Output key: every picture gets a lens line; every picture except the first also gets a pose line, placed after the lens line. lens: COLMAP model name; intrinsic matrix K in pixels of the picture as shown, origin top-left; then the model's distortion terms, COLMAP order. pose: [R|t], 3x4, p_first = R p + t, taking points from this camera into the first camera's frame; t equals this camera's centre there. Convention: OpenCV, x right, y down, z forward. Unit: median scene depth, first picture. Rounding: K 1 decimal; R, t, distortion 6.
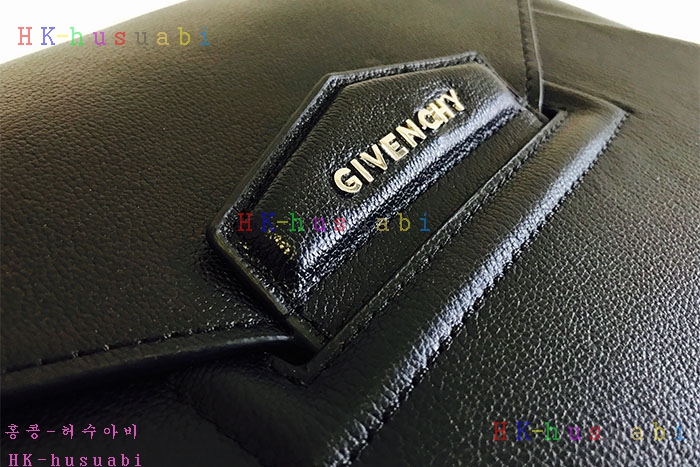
lens RADIAL K [[588.8, 0, 351.9], [0, 588.8, 233.4], [0, 0, 1]] dist [-0.017035, -0.017367]
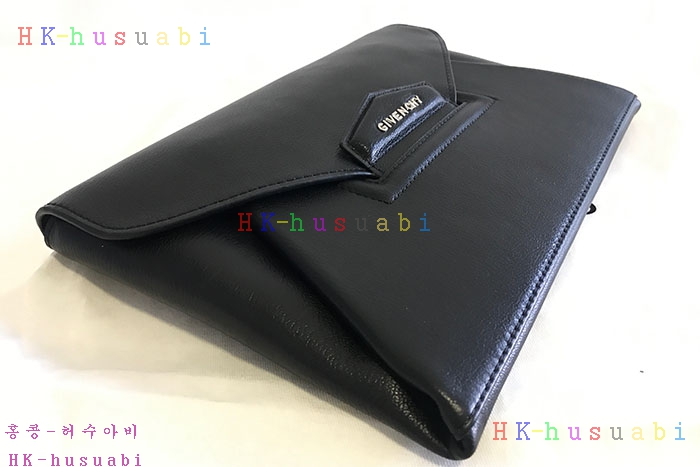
lens RADIAL K [[588.8, 0, 348.6], [0, 588.8, 233.8], [0, 0, 1]] dist [-0.017035, -0.017367]
pose [[0.994579, -0.101443, 0.022852, -0.248618], [0.103175, 0.990088, -0.095293, 0.578869], [-0.012959, 0.097134, 0.995187, -1.514188]]
